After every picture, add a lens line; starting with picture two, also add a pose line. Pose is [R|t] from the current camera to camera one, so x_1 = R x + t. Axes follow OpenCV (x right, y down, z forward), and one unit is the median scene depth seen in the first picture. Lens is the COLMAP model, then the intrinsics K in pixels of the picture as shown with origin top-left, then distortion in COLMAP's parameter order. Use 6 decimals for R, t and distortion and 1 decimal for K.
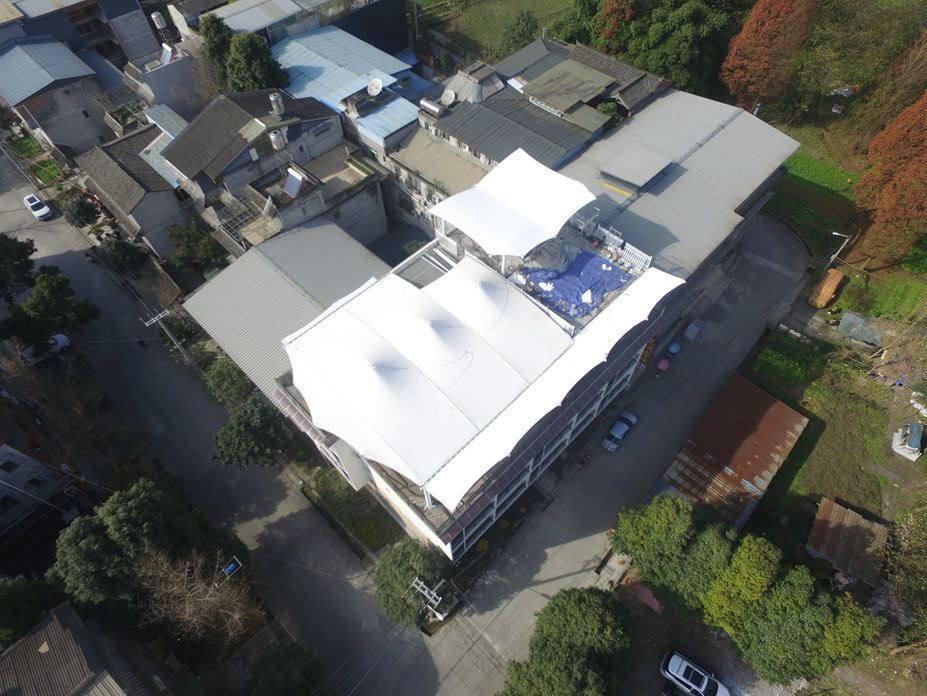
lens RADIAL K [[539.3, 0, 466.3], [0, 539.3, 348.2], [0, 0, 1]] dist [-0.001013, 0.008943]
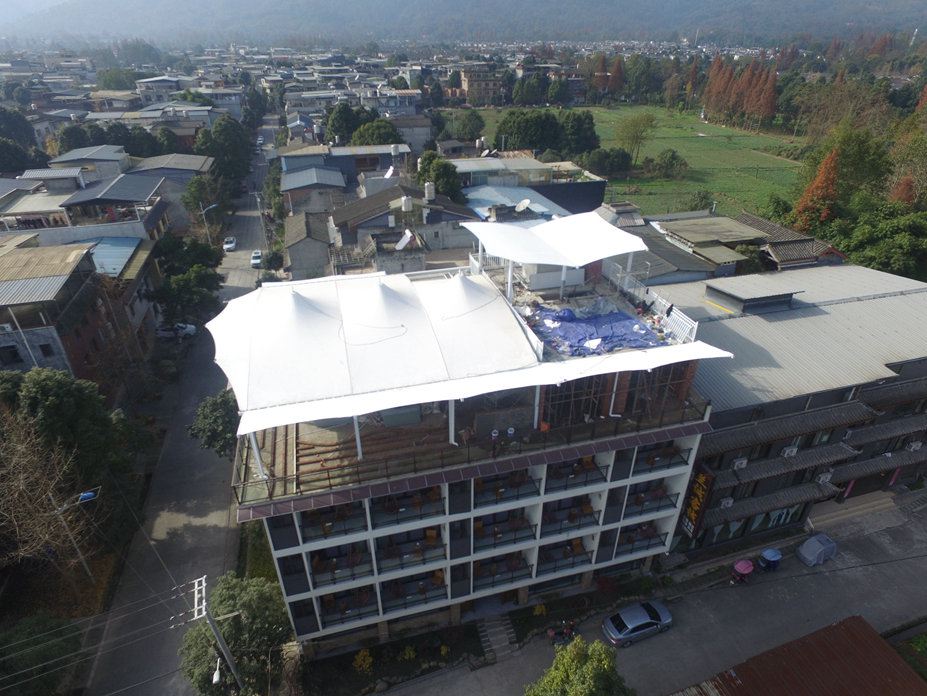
lens RADIAL K [[539.3, 0, 466.3], [0, 539.3, 348.2], [0, 0, 1]] dist [-0.001013, 0.008943]
pose [[0.867359, 0.265566, -0.420908, 0.308499], [-0.421860, 0.841028, -0.338684, 0.192183], [0.264052, 0.471325, 0.841504, 0.249818]]
